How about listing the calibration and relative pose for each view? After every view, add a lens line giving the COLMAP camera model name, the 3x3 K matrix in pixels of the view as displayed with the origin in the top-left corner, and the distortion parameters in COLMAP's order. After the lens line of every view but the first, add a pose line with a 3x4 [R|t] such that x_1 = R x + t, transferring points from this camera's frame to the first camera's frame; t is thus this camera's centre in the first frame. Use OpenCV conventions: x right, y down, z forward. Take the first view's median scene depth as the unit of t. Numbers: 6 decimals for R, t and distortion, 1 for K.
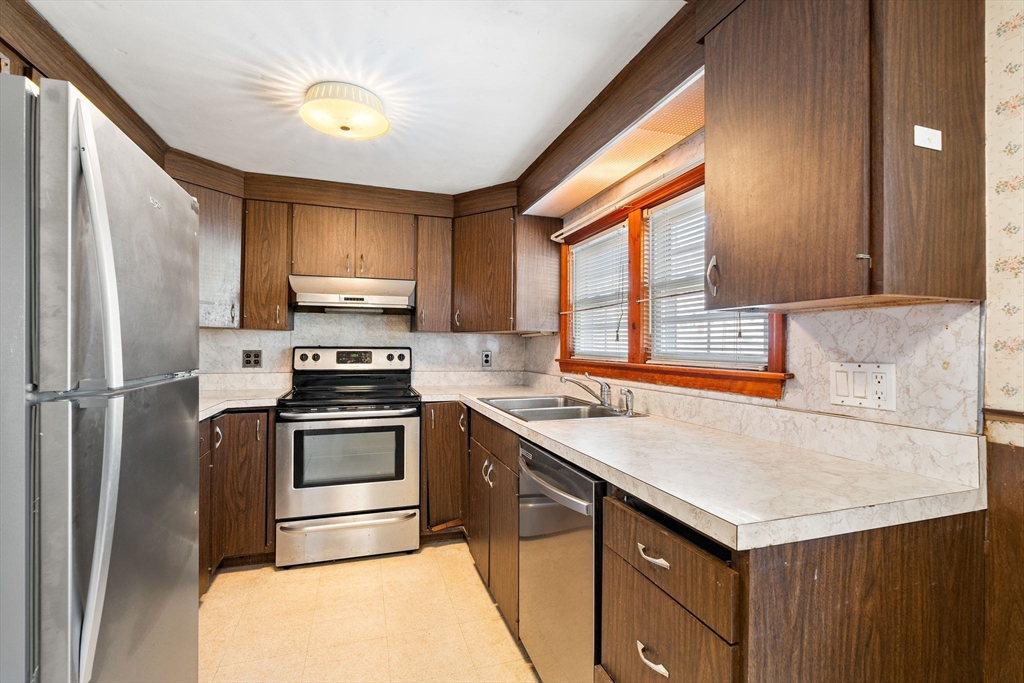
lens RADIAL K [[458.4, 0, 512.0], [0, 458.4, 341.5], [0, 0, 1]] dist [-0.003266, -0.000008]
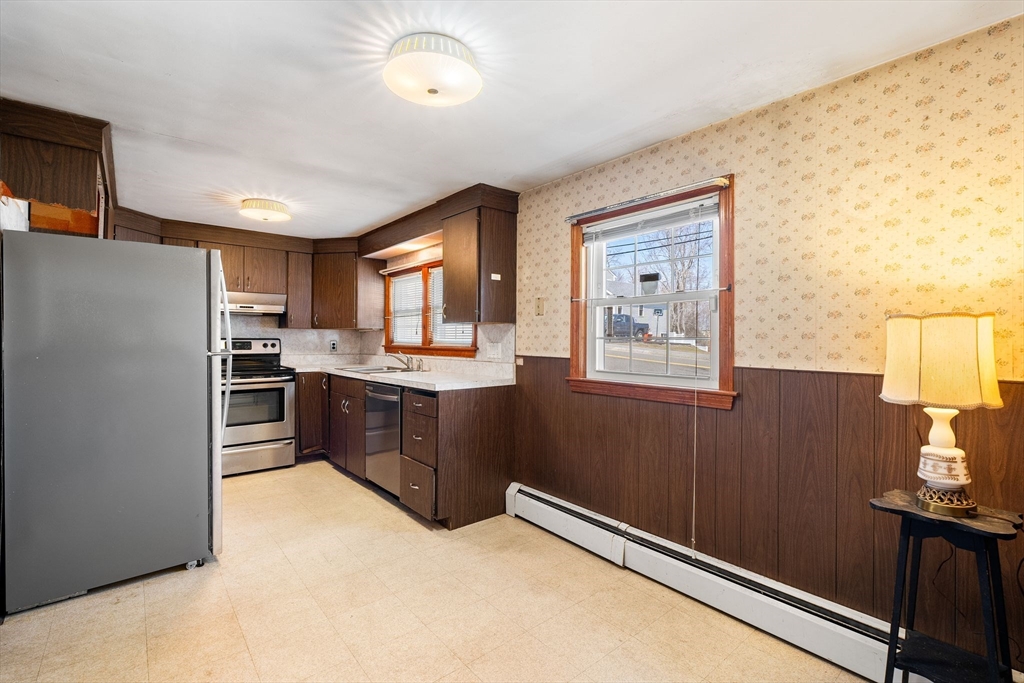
lens RADIAL K [[442.9, 0, 506.7], [0, 442.9, 336.9], [0, 0, 1]] dist [-0.002237, -0.000031]
pose [[0.928973, -0.002444, 0.370139, -0.083542], [-0.000500, 0.999969, 0.007858, -0.005135], [-0.370147, -0.007485, 0.928943, -0.692084]]
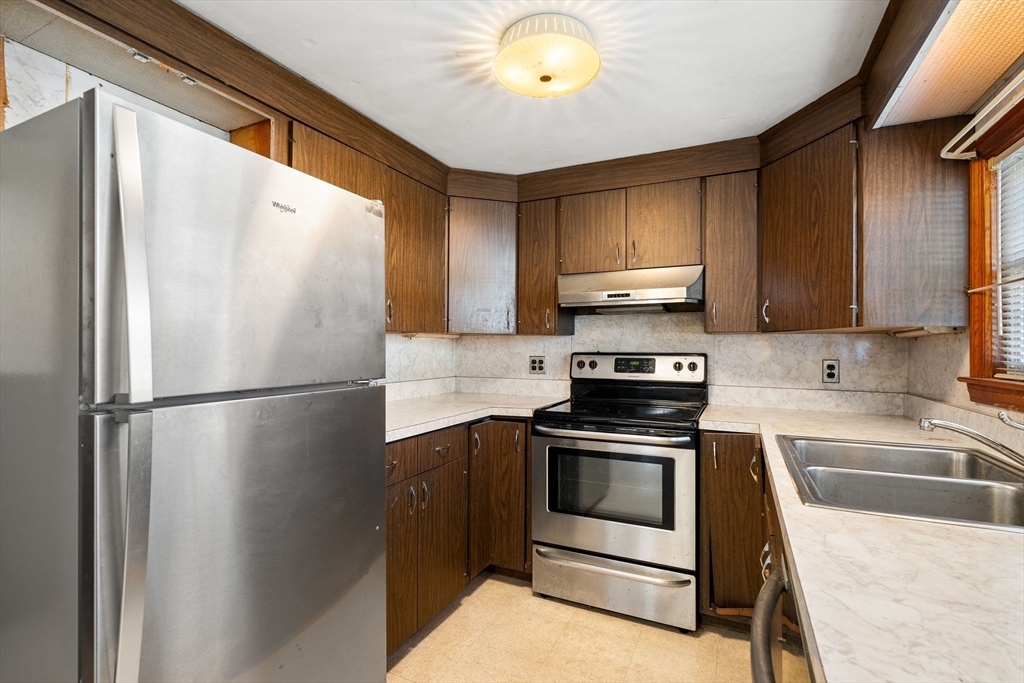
lens RADIAL K [[470.0, 0, 516.1], [0, 470.0, 344.4], [0, 0, 1]] dist [-0.007459, 0.000252]
pose [[0.723662, -0.008906, -0.690097, 0.105045], [0.008099, 0.999957, -0.004411, -0.002133], [0.690107, -0.002397, 0.723704, 0.257490]]
